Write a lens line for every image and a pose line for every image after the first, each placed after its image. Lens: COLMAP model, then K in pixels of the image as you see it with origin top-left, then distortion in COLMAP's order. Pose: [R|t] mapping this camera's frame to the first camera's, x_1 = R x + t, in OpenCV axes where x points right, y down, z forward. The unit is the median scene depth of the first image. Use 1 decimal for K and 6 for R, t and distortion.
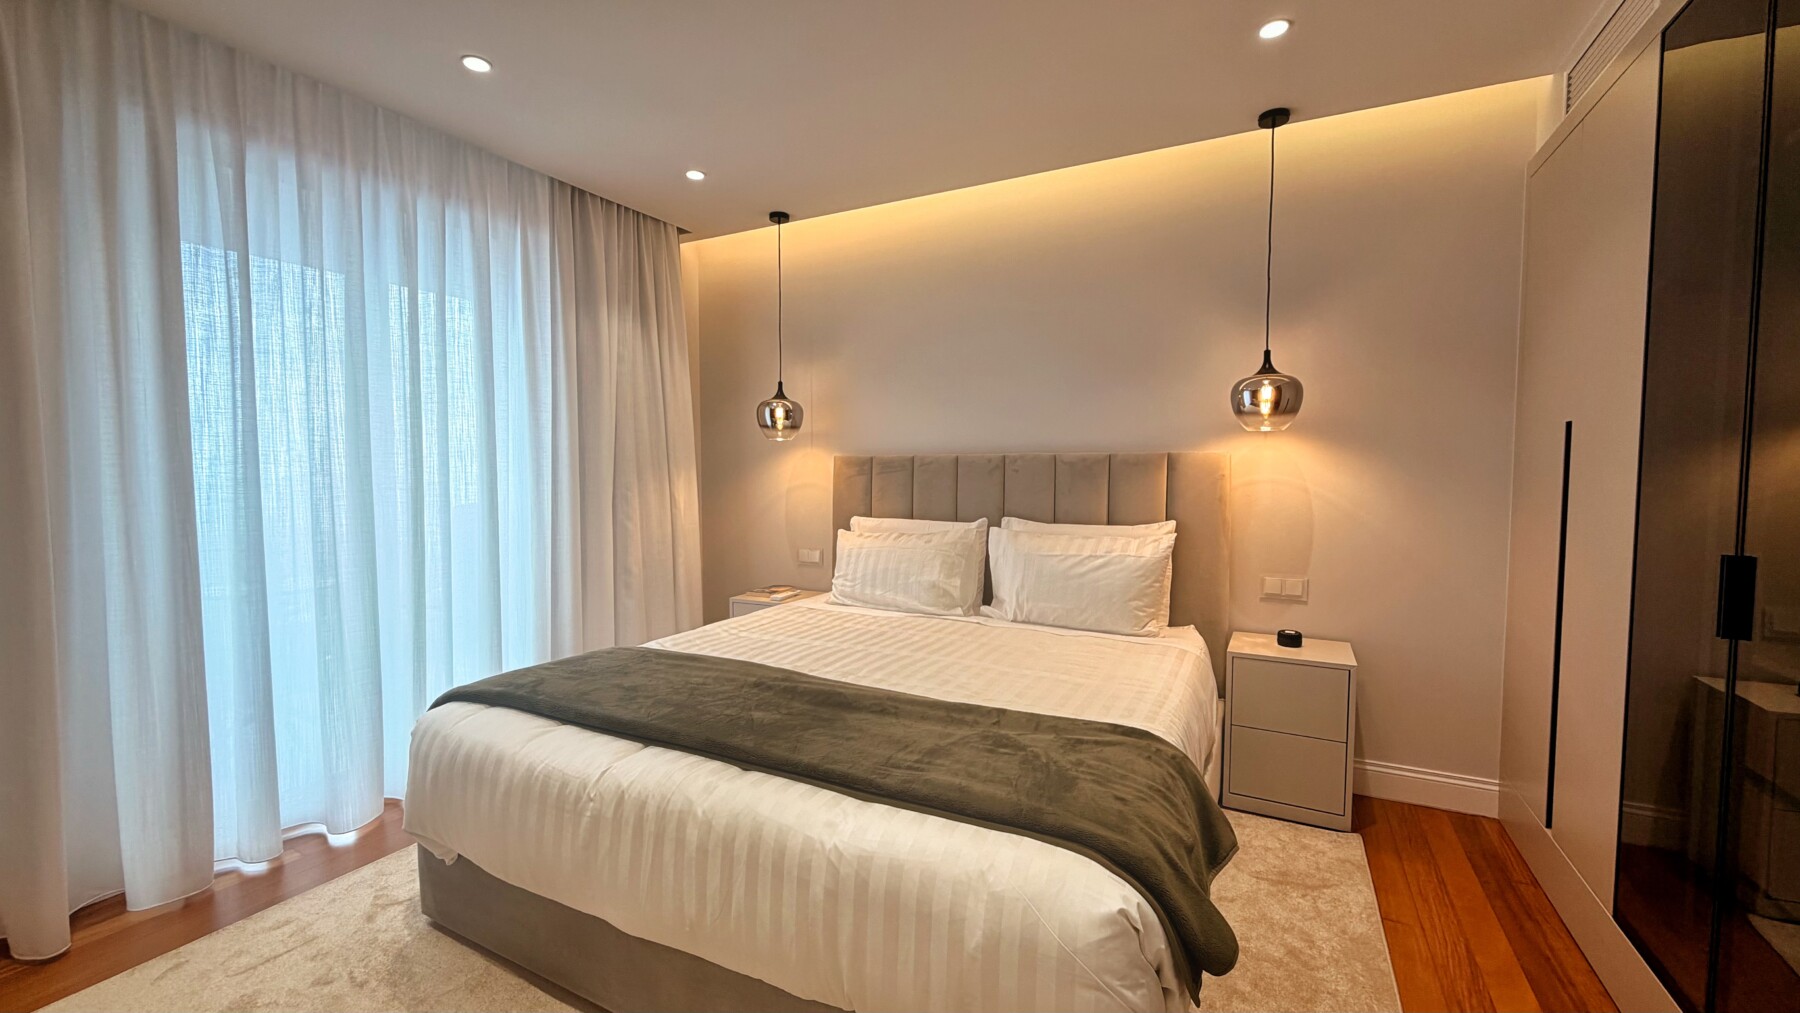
lens RADIAL K [[712.7, 0, 894.0], [0, 712.7, 505.6], [0, 0, 1]] dist [-0.000275, 0.000130]
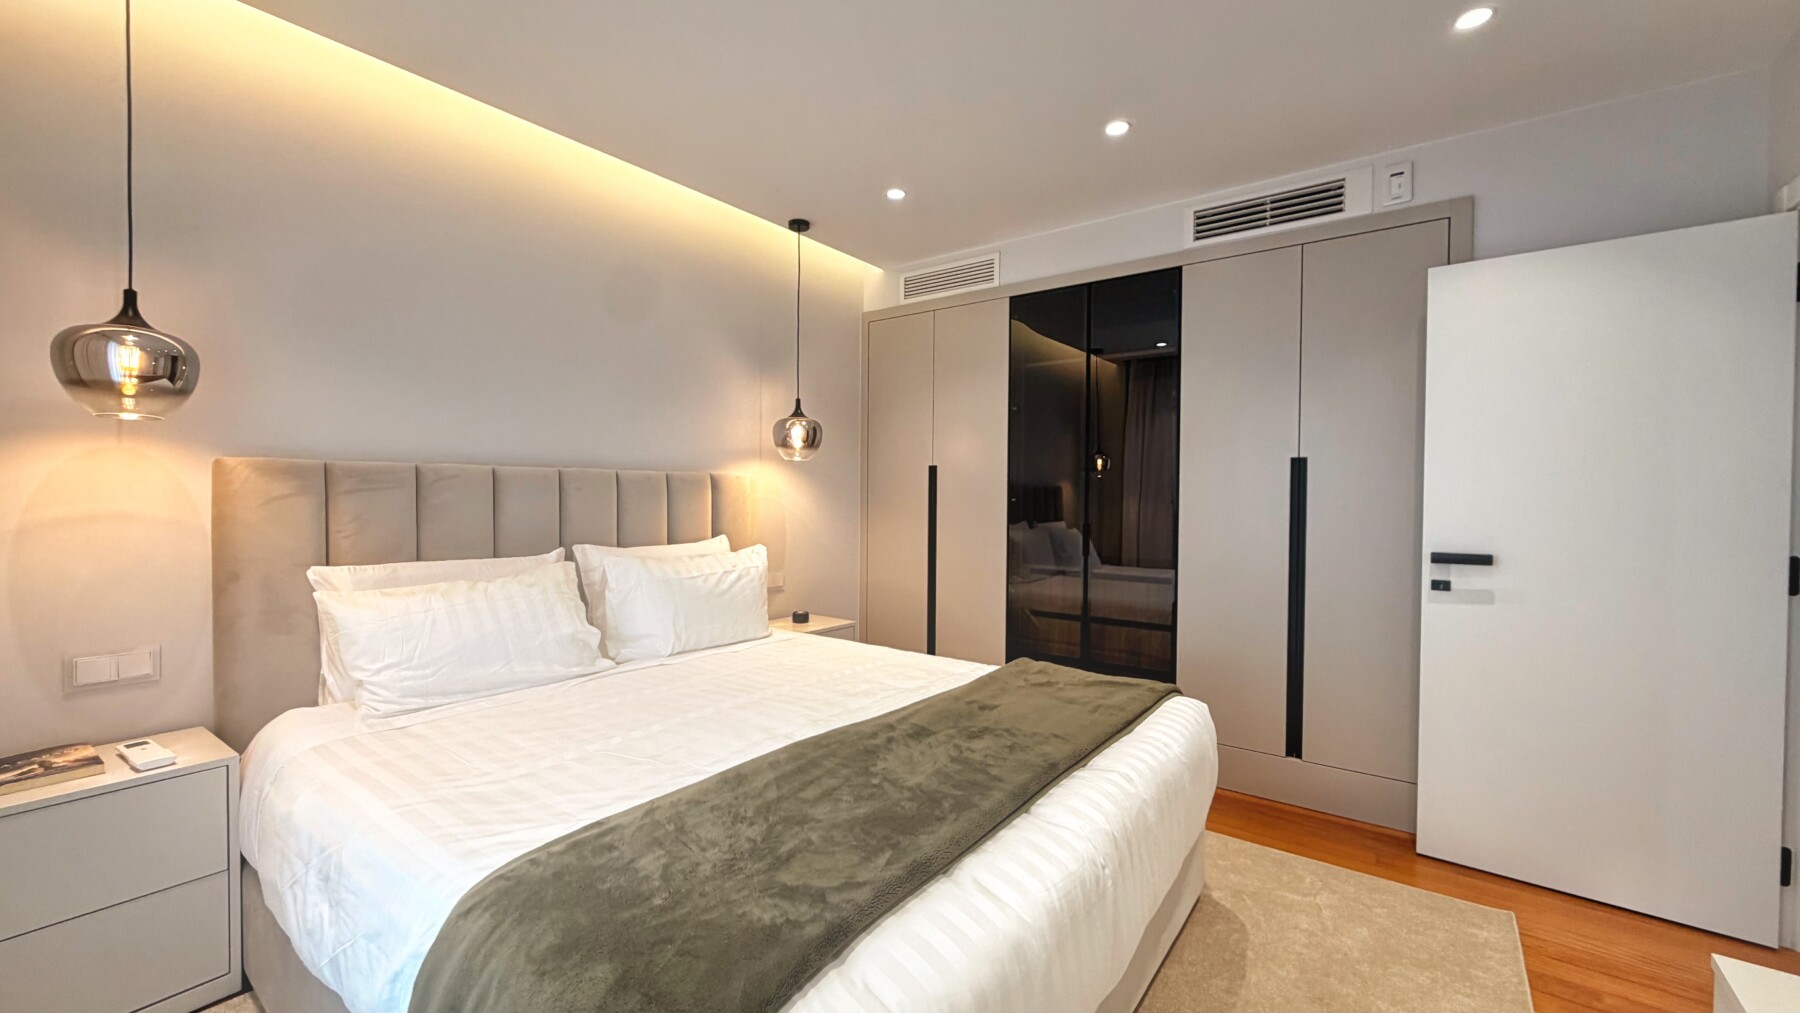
lens RADIAL K [[712.7, 0, 894.0], [0, 712.7, 505.6], [0, 0, 1]] dist [-0.000275, 0.000130]
pose [[0.154018, -0.012718, 0.987986, -0.655329], [0.045138, 0.998964, 0.005823, -0.019351], [-0.987036, 0.043699, 0.154433, 0.551910]]
